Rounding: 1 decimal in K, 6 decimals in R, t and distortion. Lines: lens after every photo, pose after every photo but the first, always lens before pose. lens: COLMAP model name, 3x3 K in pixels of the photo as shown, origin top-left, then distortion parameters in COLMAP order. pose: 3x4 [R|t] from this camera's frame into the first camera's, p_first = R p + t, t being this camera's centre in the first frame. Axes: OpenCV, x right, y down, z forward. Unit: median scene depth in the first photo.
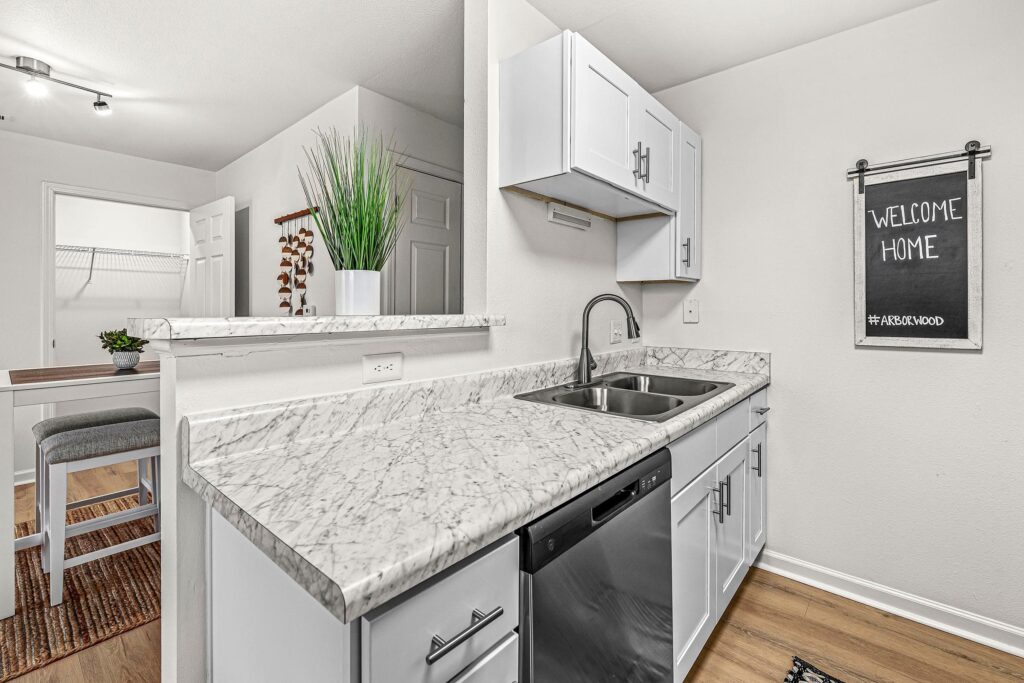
lens RADIAL K [[450.9, 0, 509.8], [0, 450.9, 314.1], [0, 0, 1]] dist [-0.001776, -0.000522]
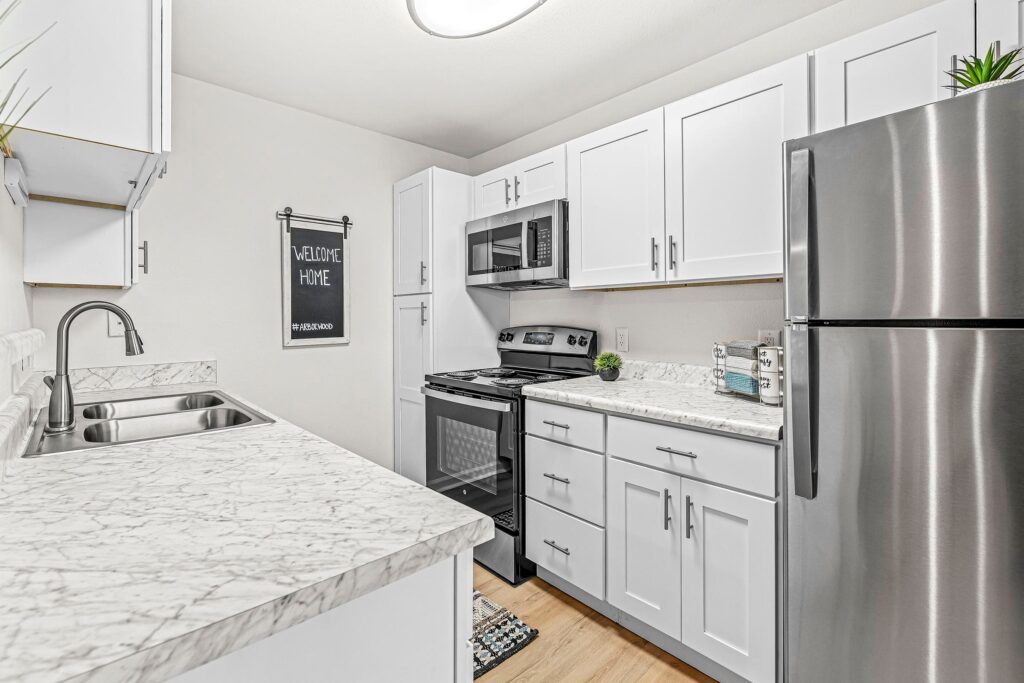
lens RADIAL K [[450.9, 0, 509.8], [0, 450.9, 314.1], [0, 0, 1]] dist [-0.001776, -0.000522]
pose [[0.108528, 0.007100, 0.994068, -0.524921], [0.019502, 0.999767, -0.009270, -0.000629], [-0.993902, 0.020392, 0.108364, 0.230491]]
